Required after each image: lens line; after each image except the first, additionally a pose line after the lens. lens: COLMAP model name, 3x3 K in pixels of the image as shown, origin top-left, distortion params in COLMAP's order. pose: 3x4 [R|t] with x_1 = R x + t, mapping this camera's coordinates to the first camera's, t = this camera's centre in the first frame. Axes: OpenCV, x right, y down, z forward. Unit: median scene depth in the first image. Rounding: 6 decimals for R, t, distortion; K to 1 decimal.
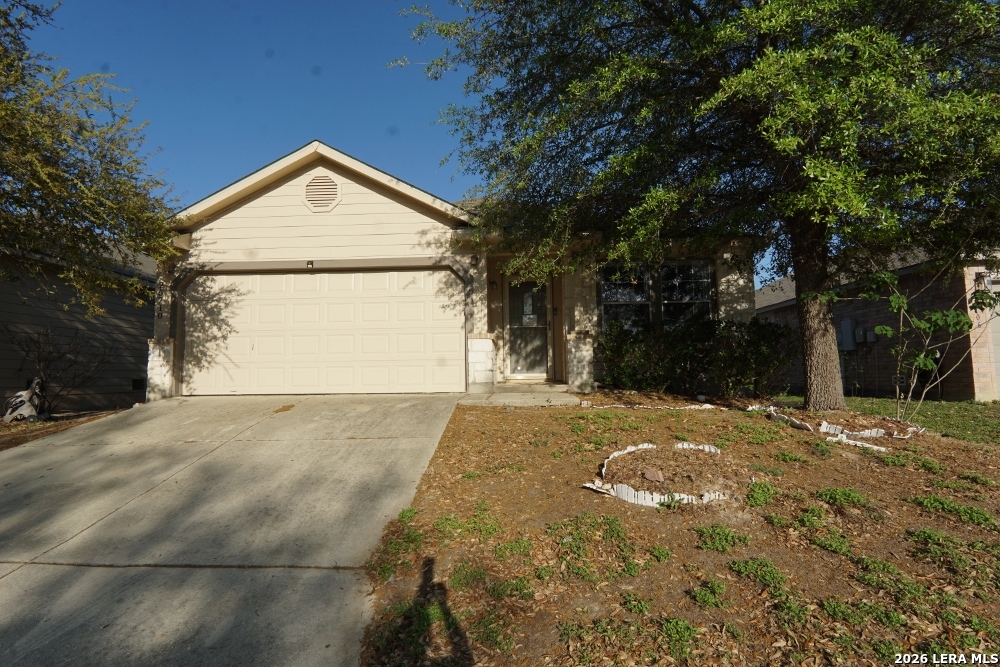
lens RADIAL K [[531.9, 0, 499.9], [0, 531.9, 335.3], [0, 0, 1]] dist [-0.036672, 0.010209]
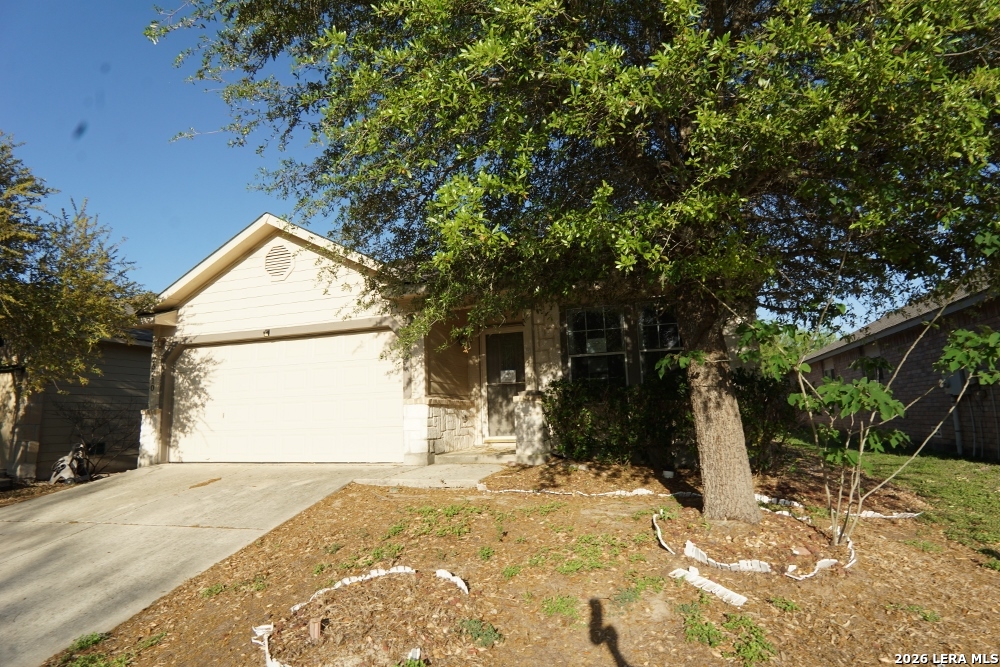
lens RADIAL K [[531.9, 0, 480.7], [0, 531.9, 326.7], [0, 0, 1]] dist [-0.036672, 0.010209]
pose [[0.959155, -0.060607, -0.276311, 0.318645], [0.036657, 0.995172, -0.091038, -0.036865], [0.280495, 0.077191, 0.956747, 0.132973]]
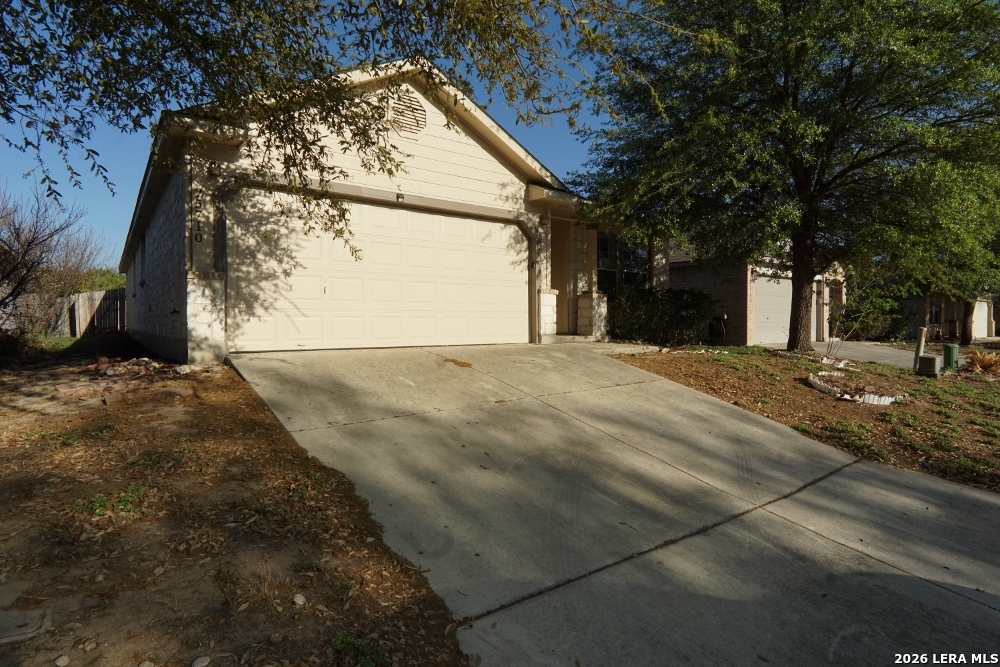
lens RADIAL K [[531.9, 0, 504.5], [0, 531.9, 332.8], [0, 0, 1]] dist [-0.036672, 0.010209]
pose [[0.761244, 0.000593, 0.648466, -0.786631], [-0.060678, 0.995677, 0.070320, 0.013720], [-0.645621, -0.092878, 0.757989, 0.213183]]
